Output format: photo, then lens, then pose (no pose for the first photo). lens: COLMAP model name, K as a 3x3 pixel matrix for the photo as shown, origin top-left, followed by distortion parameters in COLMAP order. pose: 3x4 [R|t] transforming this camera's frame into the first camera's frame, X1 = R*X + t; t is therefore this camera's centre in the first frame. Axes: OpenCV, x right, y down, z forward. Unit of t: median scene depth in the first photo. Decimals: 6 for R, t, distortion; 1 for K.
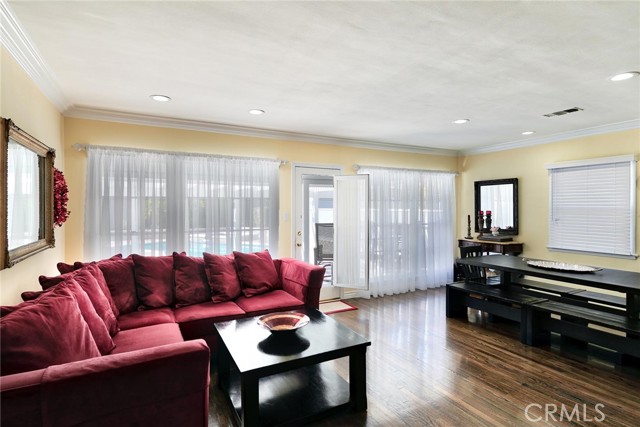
lens RADIAL K [[326.5, 0, 326.3], [0, 326.5, 209.5], [0, 0, 1]] dist [-0.000180, 0.000819]
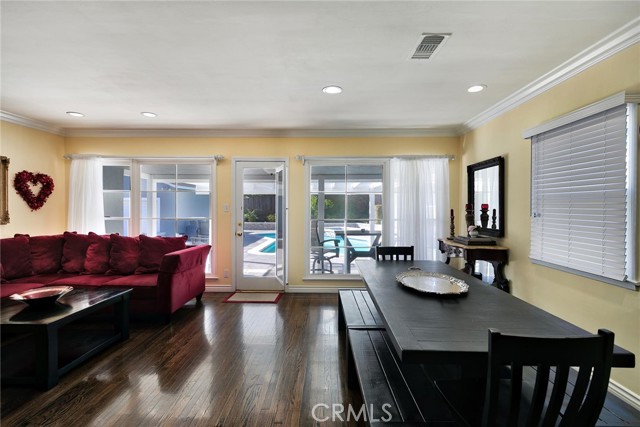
lens RADIAL K [[297.1, 0, 325.3], [0, 297.1, 208.4], [0, 0, 1]] dist [0.001954, -0.001538]
pose [[0.873858, 0.007184, -0.486128, 0.562086], [-0.006759, 0.999974, 0.002626, 0.016749], [0.486134, 0.000991, 0.873884, 0.256342]]
